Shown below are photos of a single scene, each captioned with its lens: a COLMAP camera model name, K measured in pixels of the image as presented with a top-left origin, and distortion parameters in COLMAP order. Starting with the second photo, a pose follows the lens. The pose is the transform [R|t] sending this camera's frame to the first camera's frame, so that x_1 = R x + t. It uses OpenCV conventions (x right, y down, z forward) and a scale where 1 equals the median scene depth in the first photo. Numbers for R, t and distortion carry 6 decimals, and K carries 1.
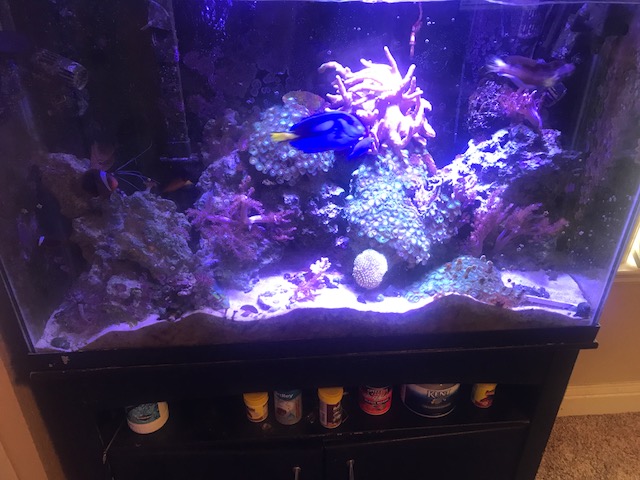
lens RADIAL K [[526.4, 0, 305.6], [0, 526.4, 244.0], [0, 0, 1]] dist [-0.004063, 0.003302]
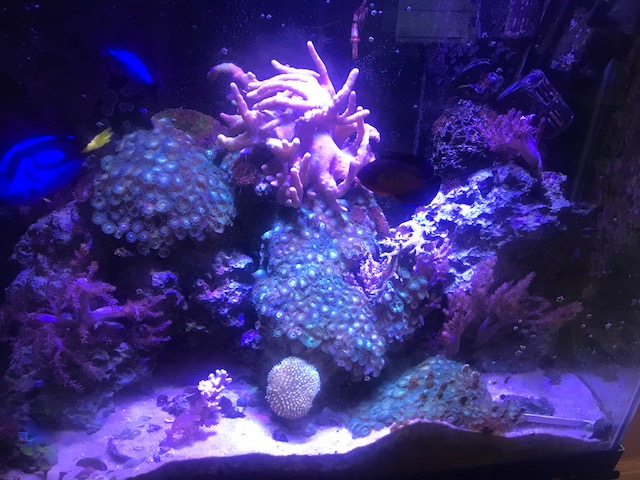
lens RADIAL K [[511.2, 0, 320.4], [0, 511.2, 239.3], [0, 0, 1]] dist [-0.040651, 0.004818]
pose [[0.989827, -0.010550, 0.141886, 0.071107], [0.020298, 0.997517, -0.067432, -0.088246], [-0.140822, 0.069626, 0.987584, 0.382548]]
